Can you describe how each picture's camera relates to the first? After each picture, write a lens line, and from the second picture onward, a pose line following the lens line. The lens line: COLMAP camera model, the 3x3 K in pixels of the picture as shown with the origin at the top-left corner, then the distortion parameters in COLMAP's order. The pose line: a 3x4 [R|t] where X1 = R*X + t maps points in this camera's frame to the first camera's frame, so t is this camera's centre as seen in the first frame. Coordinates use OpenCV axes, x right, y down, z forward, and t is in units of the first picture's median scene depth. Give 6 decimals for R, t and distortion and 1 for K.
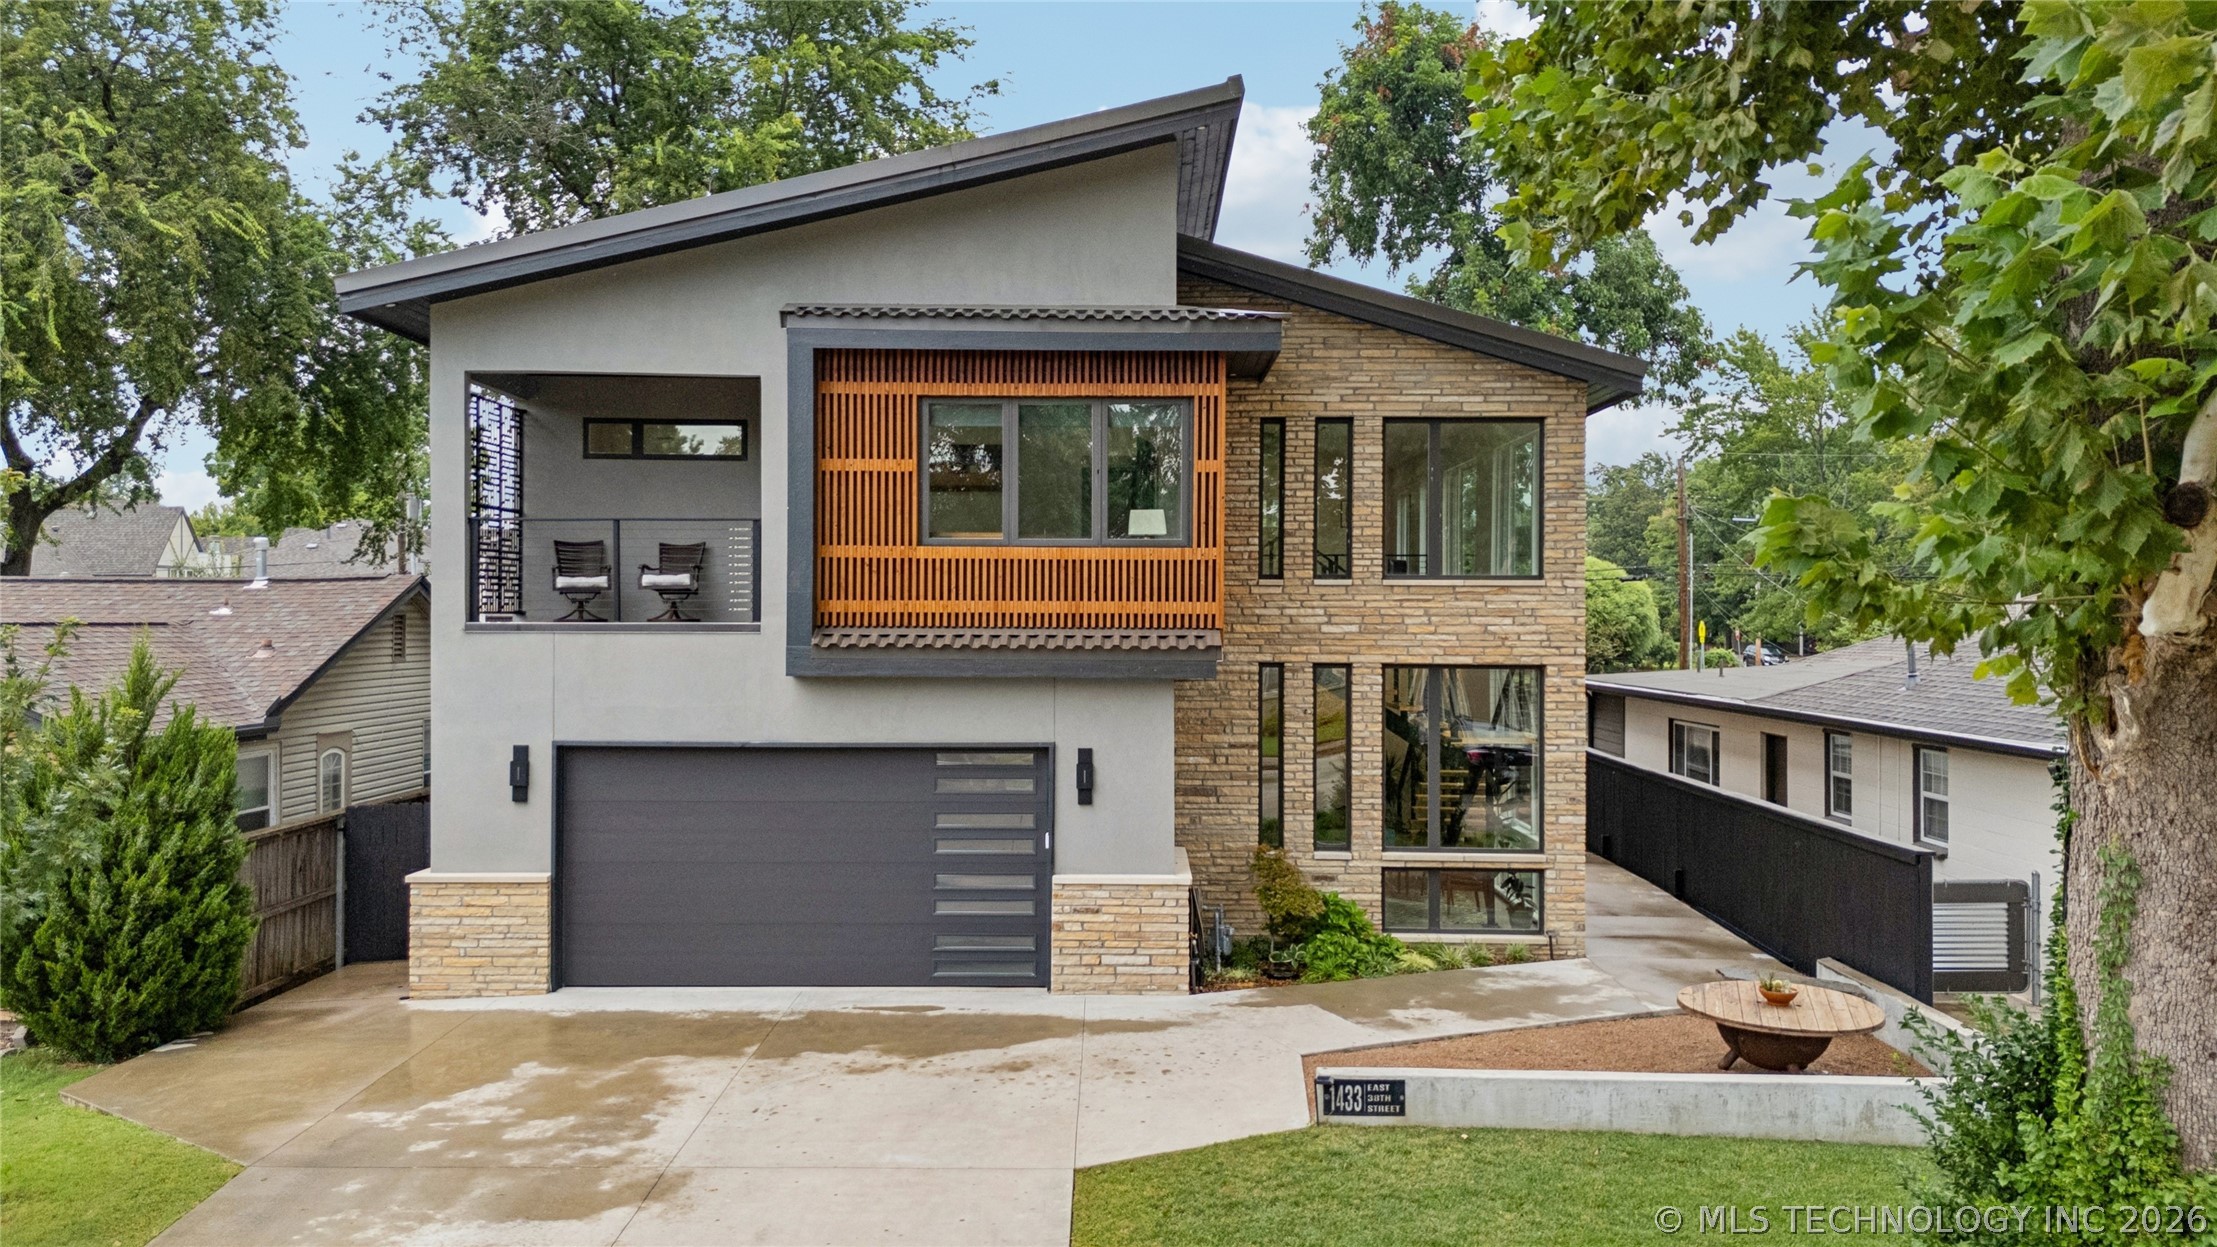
lens RADIAL K [[1600.8, 0, 1101.6], [0, 1600.8, 623.4], [0, 0, 1]] dist [0.067517, -0.052729]
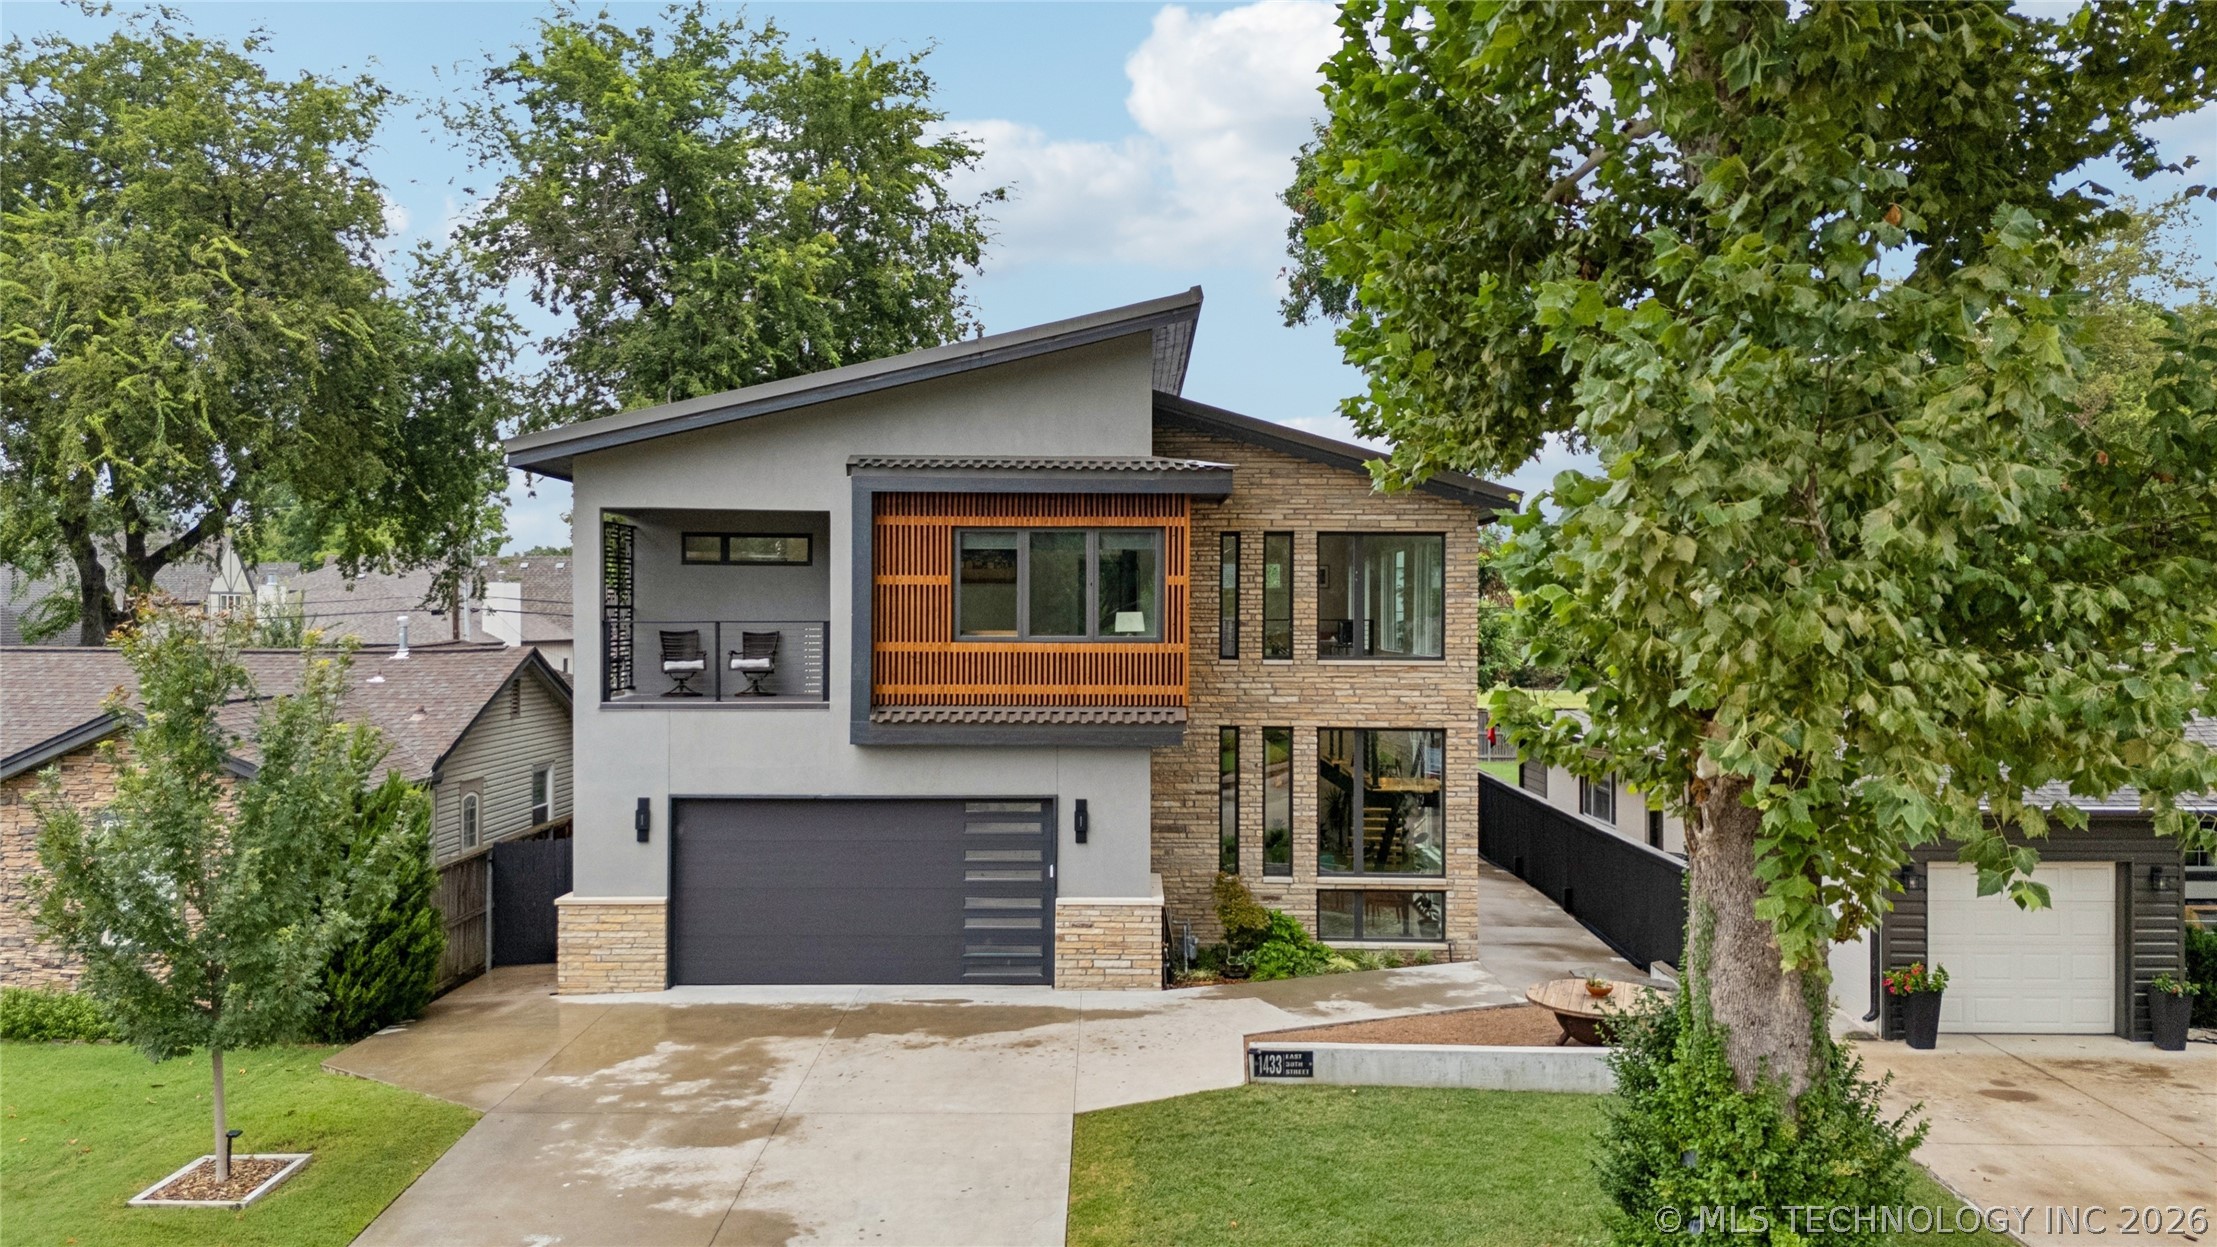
lens RADIAL K [[1621.2, 0, 1108.5], [0, 1621.2, 623.5], [0, 0, 1]] dist [0.092774, -0.114701]
pose [[0.999972, 0.000255, 0.007454, 0.001872], [-0.000283, 0.999993, 0.003696, -0.068442], [-0.007453, -0.003698, 0.999965, -0.306652]]
